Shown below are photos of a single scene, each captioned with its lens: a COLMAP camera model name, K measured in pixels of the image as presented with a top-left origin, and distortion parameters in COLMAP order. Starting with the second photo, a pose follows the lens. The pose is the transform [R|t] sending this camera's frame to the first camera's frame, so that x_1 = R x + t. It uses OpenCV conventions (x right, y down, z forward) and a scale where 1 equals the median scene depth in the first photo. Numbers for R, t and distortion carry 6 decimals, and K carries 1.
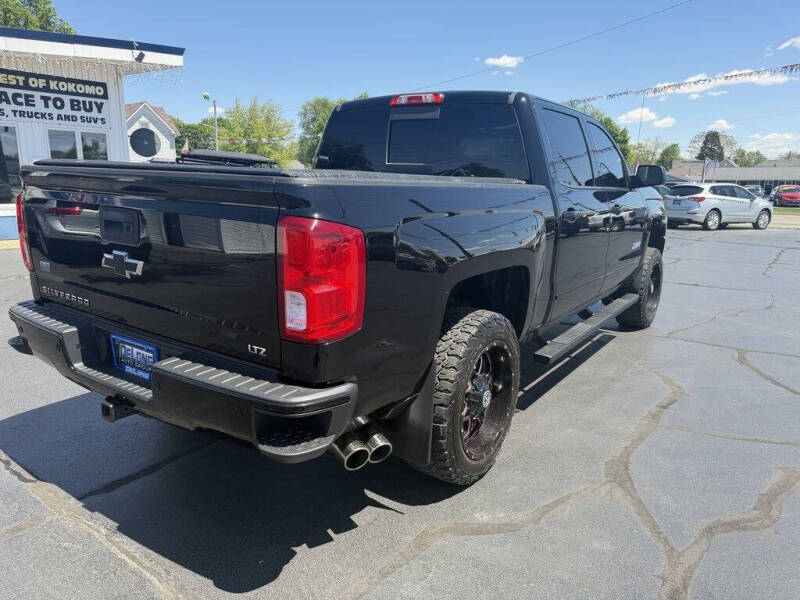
lens RADIAL K [[578.2, 0, 398.2], [0, 578.2, 281.9], [0, 0, 1]] dist [-0.002841, 0.001868]
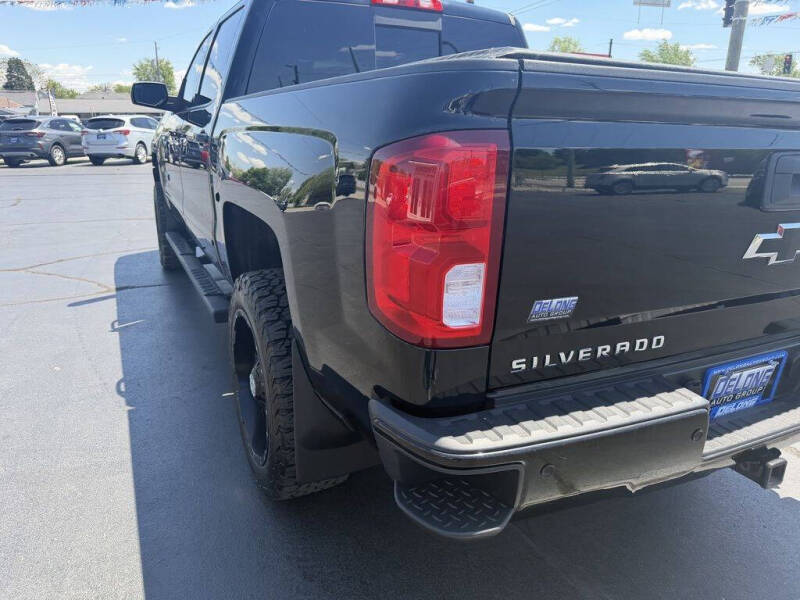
lens RADIAL K [[581.1, 0, 396.8], [0, 581.1, 297.1], [0, 0, 1]] dist [-0.003949, 0.000231]
pose [[0.504249, -0.264037, 0.822202, -0.707588], [0.152497, 0.964373, 0.216168, -0.100936], [-0.849986, 0.016381, 0.526550, 0.599021]]
